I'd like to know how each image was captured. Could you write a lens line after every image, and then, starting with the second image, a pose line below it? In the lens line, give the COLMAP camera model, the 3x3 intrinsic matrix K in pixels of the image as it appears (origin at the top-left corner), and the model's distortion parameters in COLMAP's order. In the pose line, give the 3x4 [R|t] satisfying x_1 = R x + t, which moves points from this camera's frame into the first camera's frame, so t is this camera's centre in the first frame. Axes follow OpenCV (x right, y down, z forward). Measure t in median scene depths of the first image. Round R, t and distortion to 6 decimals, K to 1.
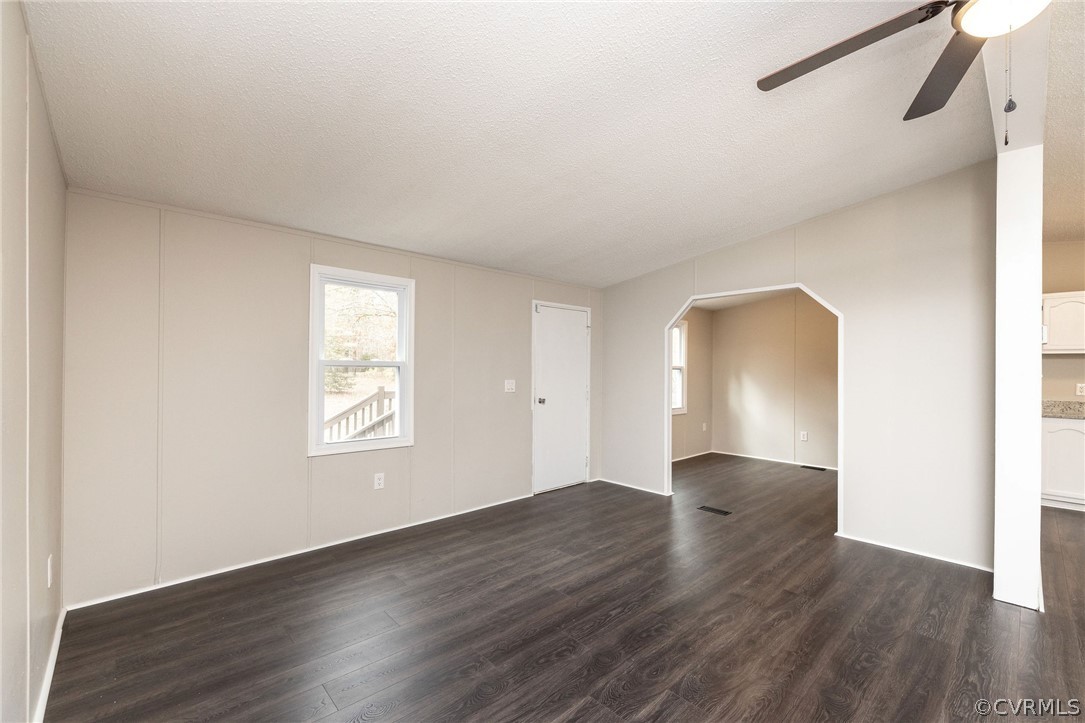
lens RADIAL K [[456.3, 0, 539.3], [0, 456.3, 366.5], [0, 0, 1]] dist [-0.000105, 0.000208]
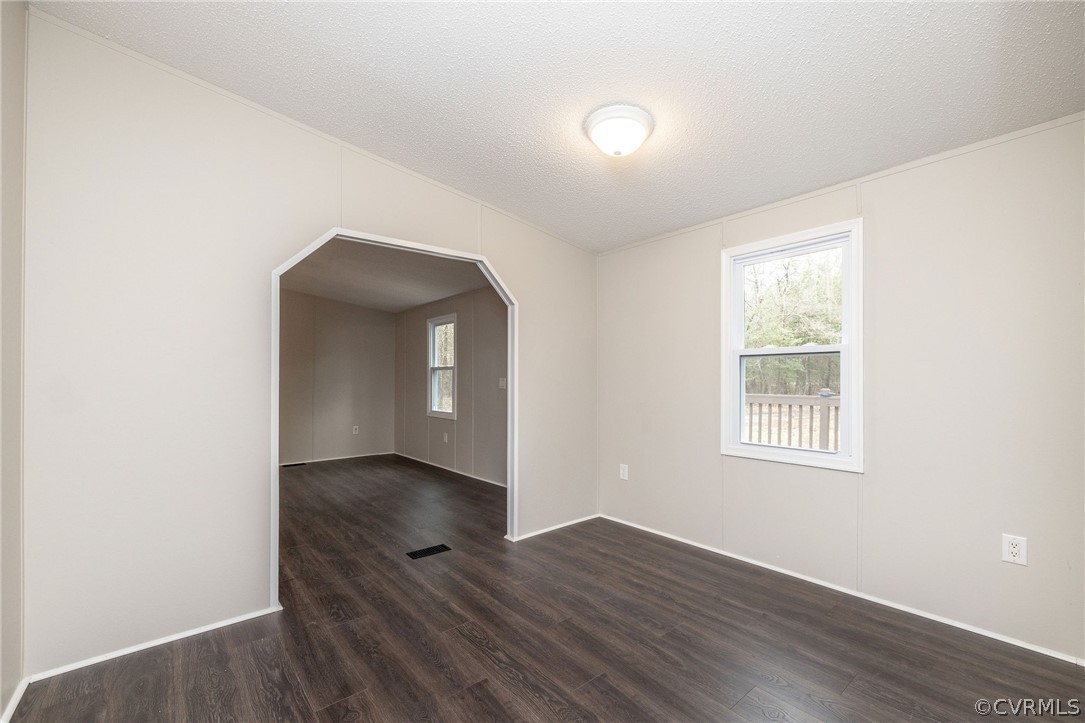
lens RADIAL K [[456.3, 0, 539.3], [0, 456.3, 366.5], [0, 0, 1]] dist [-0.000105, 0.000208]
pose [[-0.055256, -0.028858, -0.998055, 1.283202], [0.014654, 0.999451, -0.029709, 0.039066], [0.998365, -0.016267, -0.054803, 1.389232]]
